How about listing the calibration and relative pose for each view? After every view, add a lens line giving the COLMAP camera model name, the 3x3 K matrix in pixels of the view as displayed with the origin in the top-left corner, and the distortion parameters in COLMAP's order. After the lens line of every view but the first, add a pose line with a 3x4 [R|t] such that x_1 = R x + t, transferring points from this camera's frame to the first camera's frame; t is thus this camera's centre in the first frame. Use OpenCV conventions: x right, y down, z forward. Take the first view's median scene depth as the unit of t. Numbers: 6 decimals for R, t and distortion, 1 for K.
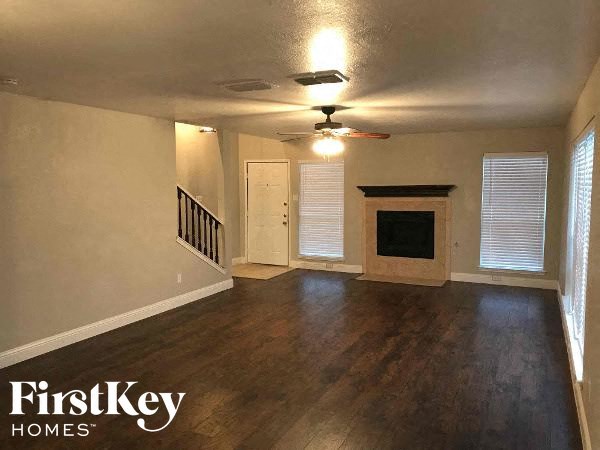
lens RADIAL K [[494.4, 0, 299.9], [0, 494.4, 223.3], [0, 0, 1]] dist [0.034765, -0.024071]
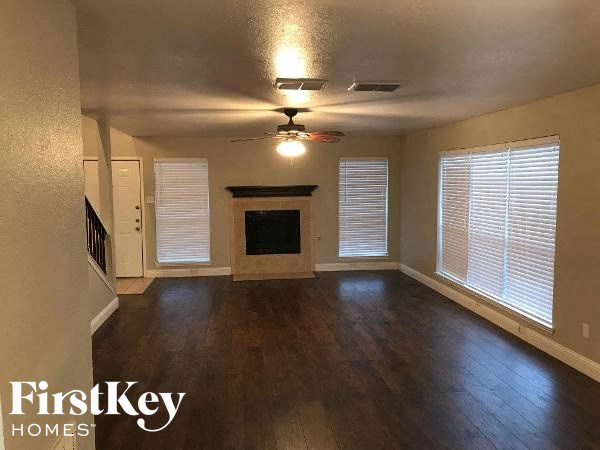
lens RADIAL K [[494.4, 0, 301.2], [0, 494.4, 225.1], [0, 0, 1]] dist [0.034765, -0.024071]
pose [[0.811415, -0.053332, 0.582032, -0.344702], [0.049324, 0.998524, 0.022732, -0.014322], [-0.582385, 0.010263, 0.812848, 0.114736]]
